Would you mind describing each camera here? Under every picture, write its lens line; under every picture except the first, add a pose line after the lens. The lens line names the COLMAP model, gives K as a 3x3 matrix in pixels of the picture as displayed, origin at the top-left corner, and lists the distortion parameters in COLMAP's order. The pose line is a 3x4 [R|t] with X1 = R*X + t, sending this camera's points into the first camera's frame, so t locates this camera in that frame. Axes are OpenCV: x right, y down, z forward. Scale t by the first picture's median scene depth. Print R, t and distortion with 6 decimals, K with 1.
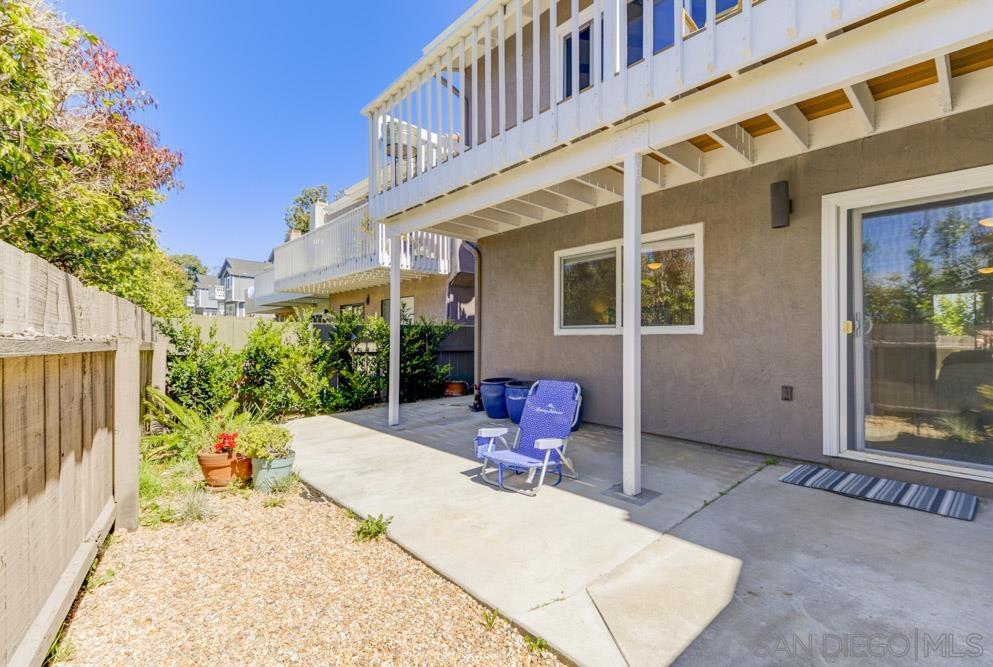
lens RADIAL K [[441.7, 0, 496.5], [0, 441.7, 333.5], [0, 0, 1]] dist [0.001657, 0.000269]
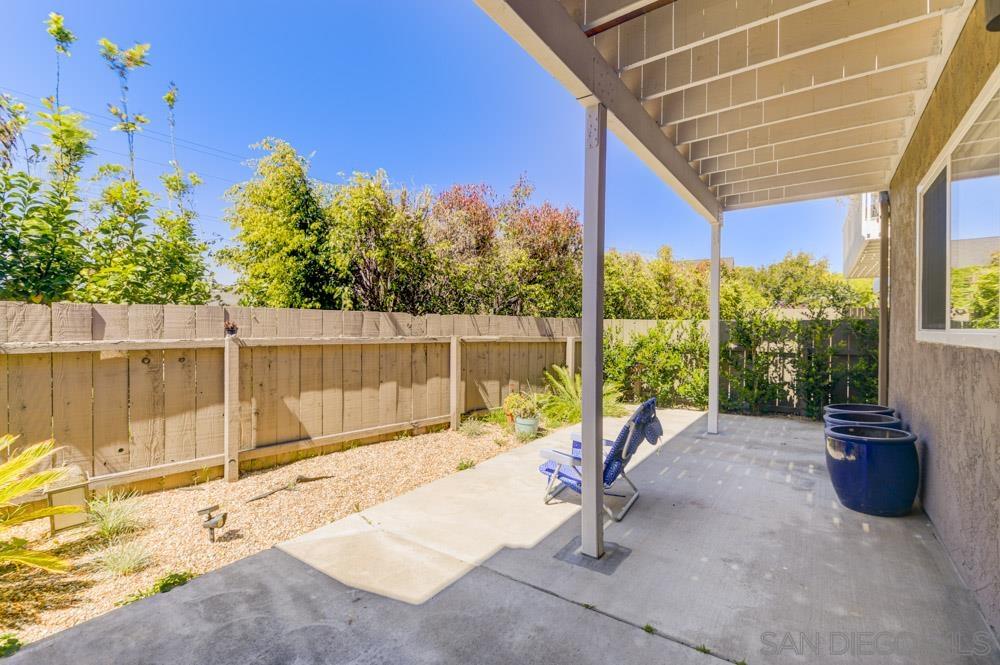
lens RADIAL K [[444.8, 0, 500.0], [0, 444.8, 332.5], [0, 0, 1]] dist [0.015377, -0.000033]
pose [[0.202807, 0.011132, -0.979155, 1.236713], [0.000893, 0.999933, 0.011553, -0.030832], [0.979218, -0.003218, 0.202783, 0.835653]]
